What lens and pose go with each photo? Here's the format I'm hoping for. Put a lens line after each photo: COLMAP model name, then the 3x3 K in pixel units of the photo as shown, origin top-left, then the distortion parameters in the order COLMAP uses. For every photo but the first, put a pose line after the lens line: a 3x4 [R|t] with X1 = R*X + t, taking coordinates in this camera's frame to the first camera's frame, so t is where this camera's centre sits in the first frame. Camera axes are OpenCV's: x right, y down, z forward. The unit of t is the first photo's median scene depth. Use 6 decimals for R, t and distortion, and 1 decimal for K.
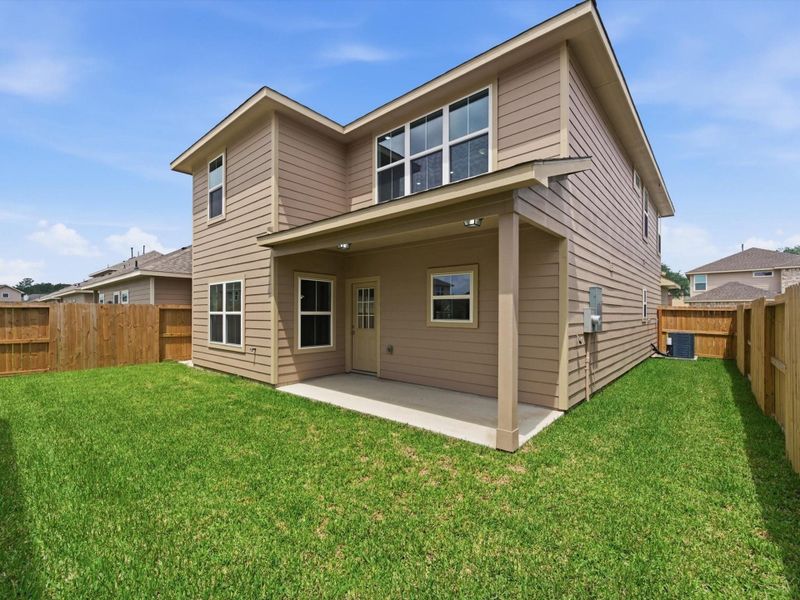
lens RADIAL K [[360.3, 0, 400.0], [0, 360.3, 300.0], [0, 0, 1]] dist [0.000461, 0.000175]
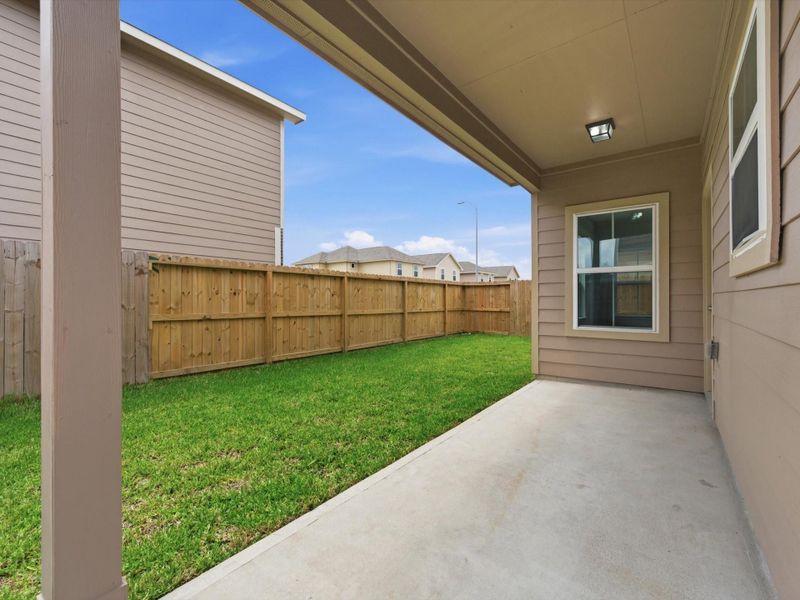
lens RADIAL K [[360.3, 0, 400.0], [0, 360.3, 300.0], [0, 0, 1]] dist [0.000461, 0.000175]
pose [[0.075844, -0.002247, -0.997117, 0.308854], [0.042711, 0.999087, 0.000997, 0.069412], [0.996205, -0.042664, 0.075871, 0.626651]]
